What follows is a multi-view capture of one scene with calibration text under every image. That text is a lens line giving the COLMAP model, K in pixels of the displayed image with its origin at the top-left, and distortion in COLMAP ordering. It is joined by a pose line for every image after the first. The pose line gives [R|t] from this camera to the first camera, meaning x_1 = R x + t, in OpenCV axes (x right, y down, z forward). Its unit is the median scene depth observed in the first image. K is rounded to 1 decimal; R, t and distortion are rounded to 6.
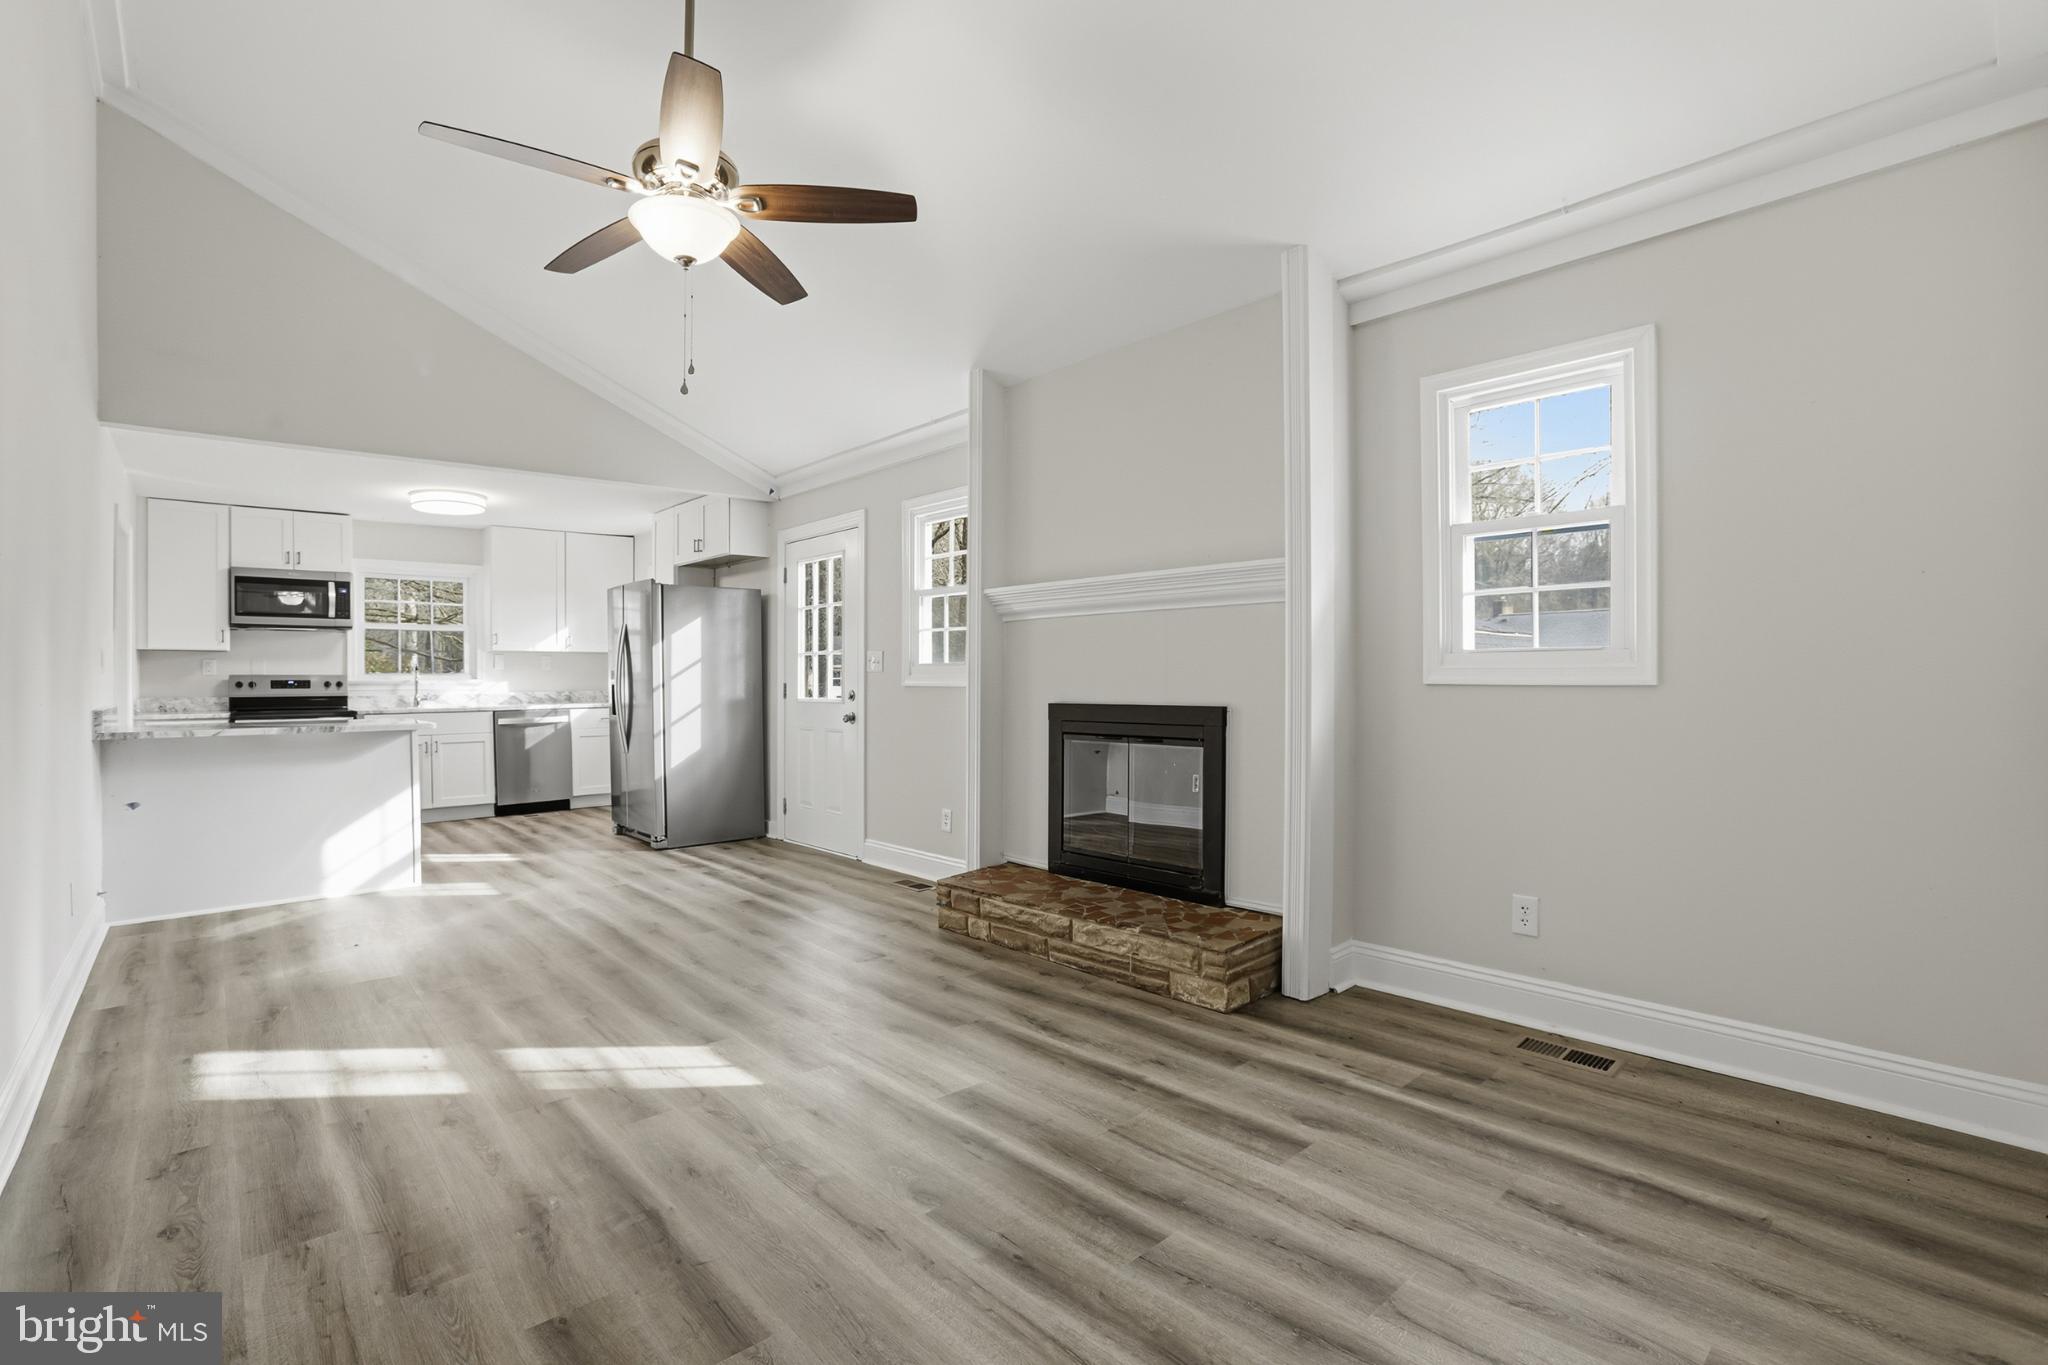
lens RADIAL K [[937.1, 0, 1019.9], [0, 937.1, 689.2], [0, 0, 1]] dist [-0.089018, 0.034402]
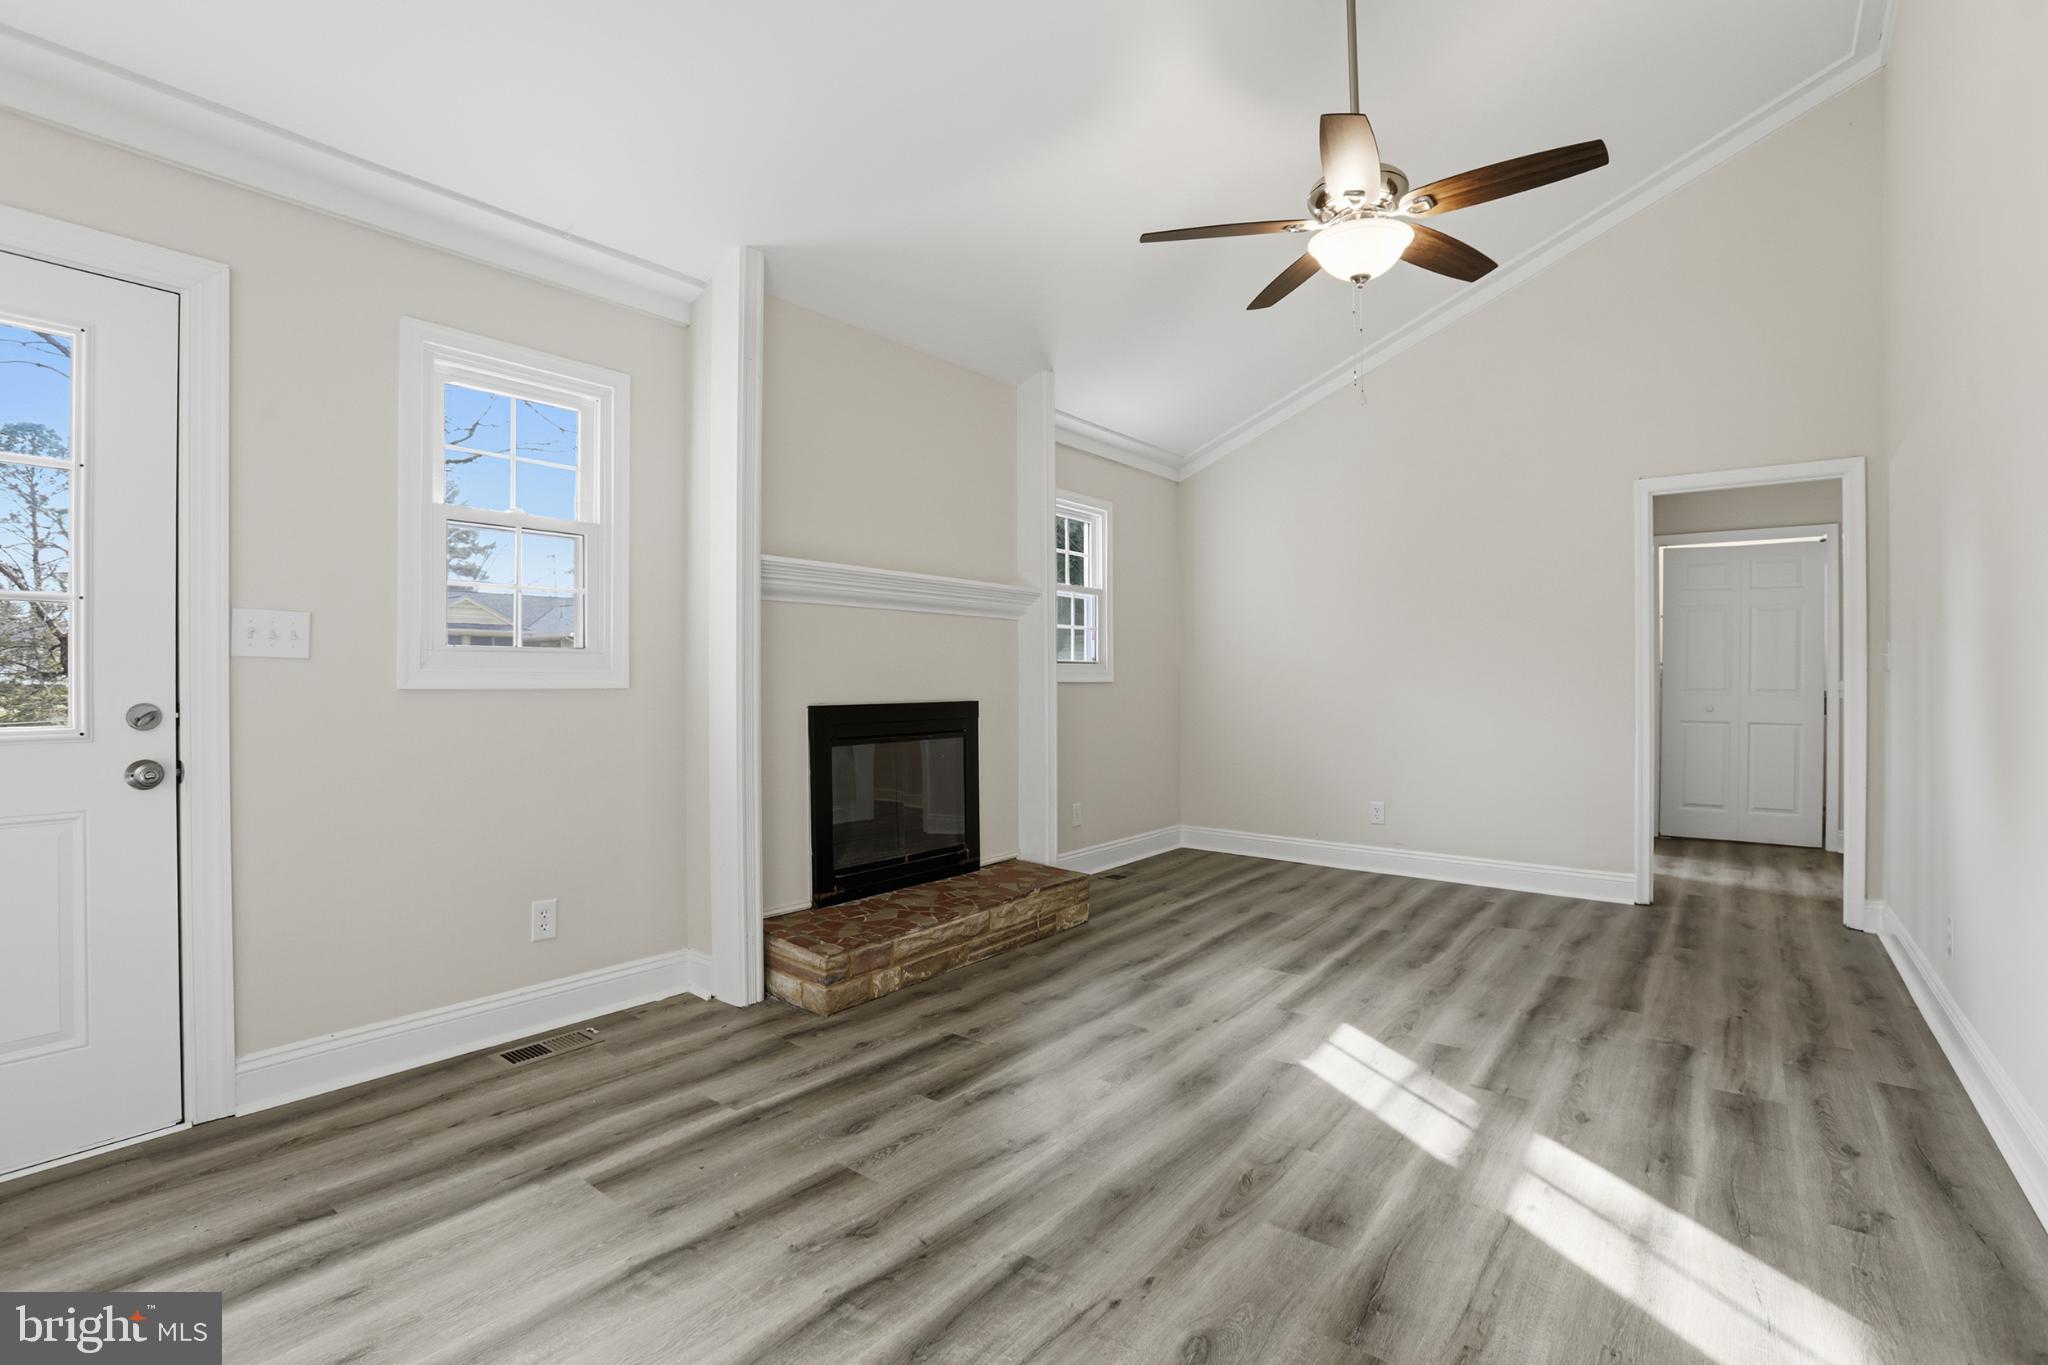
lens RADIAL K [[937.1, 0, 1019.9], [0, 937.1, 689.2], [0, 0, 1]] dist [-0.089018, 0.034402]
pose [[-0.161322, -0.006928, 0.986877, -1.244482], [0.011289, 0.999897, 0.008864, -0.008945], [-0.986837, 0.012571, -0.161227, 1.453897]]
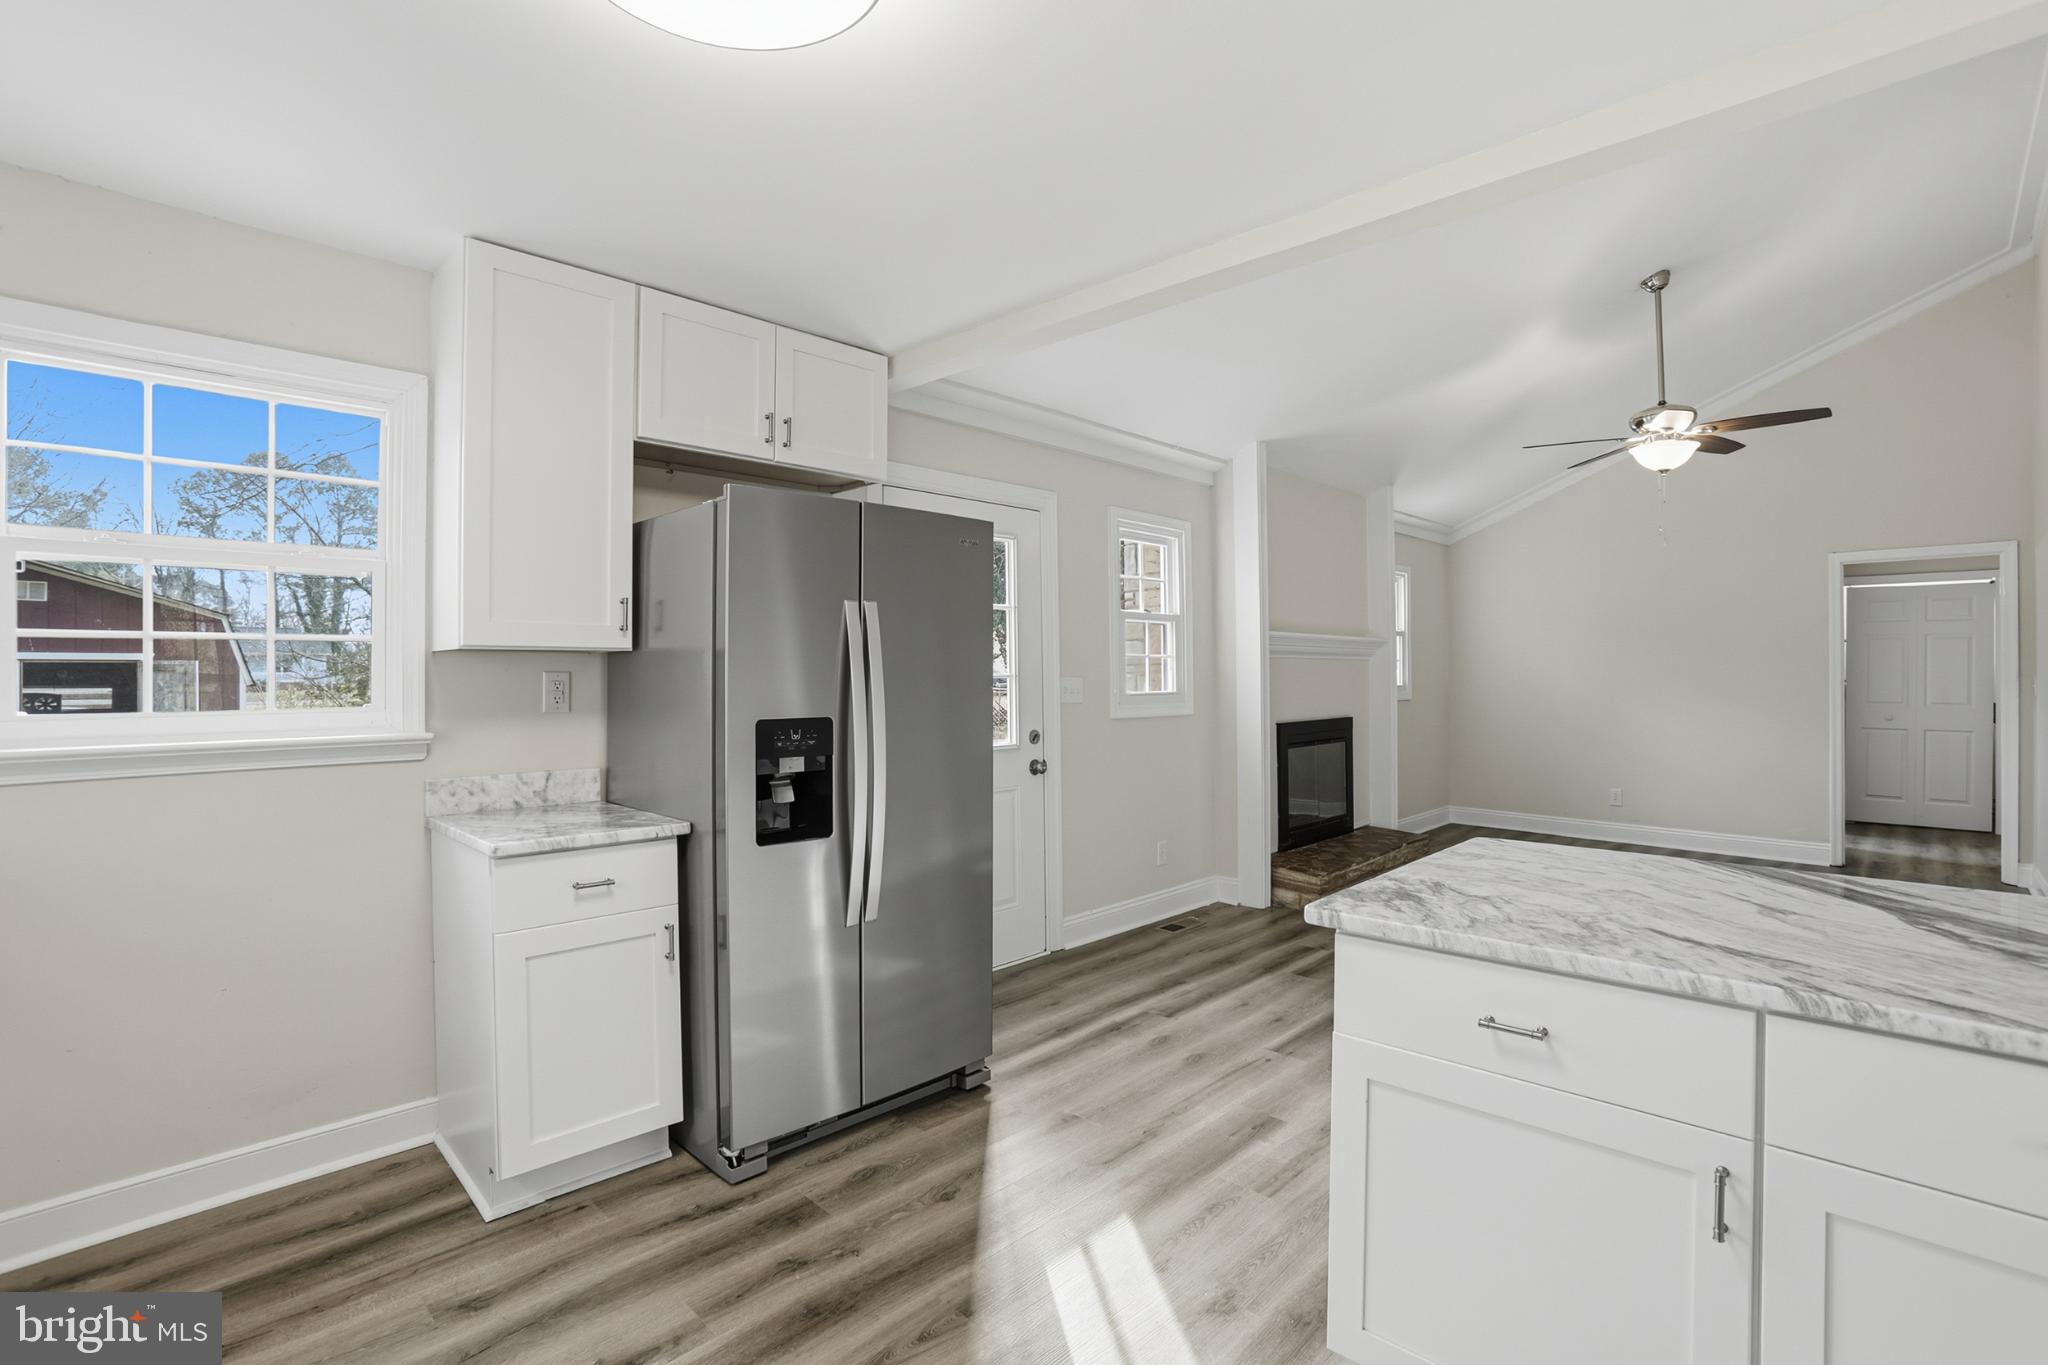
lens RADIAL K [[943.3, 0, 1012.6], [0, 943.3, 678.0], [0, 0, 1]] dist [-0.076569, 0.026903]
pose [[-0.044596, -0.005030, 0.998992, -1.921979], [0.013434, 0.999894, 0.005634, -0.093371], [-0.998915, 0.013672, -0.044524, 2.184617]]
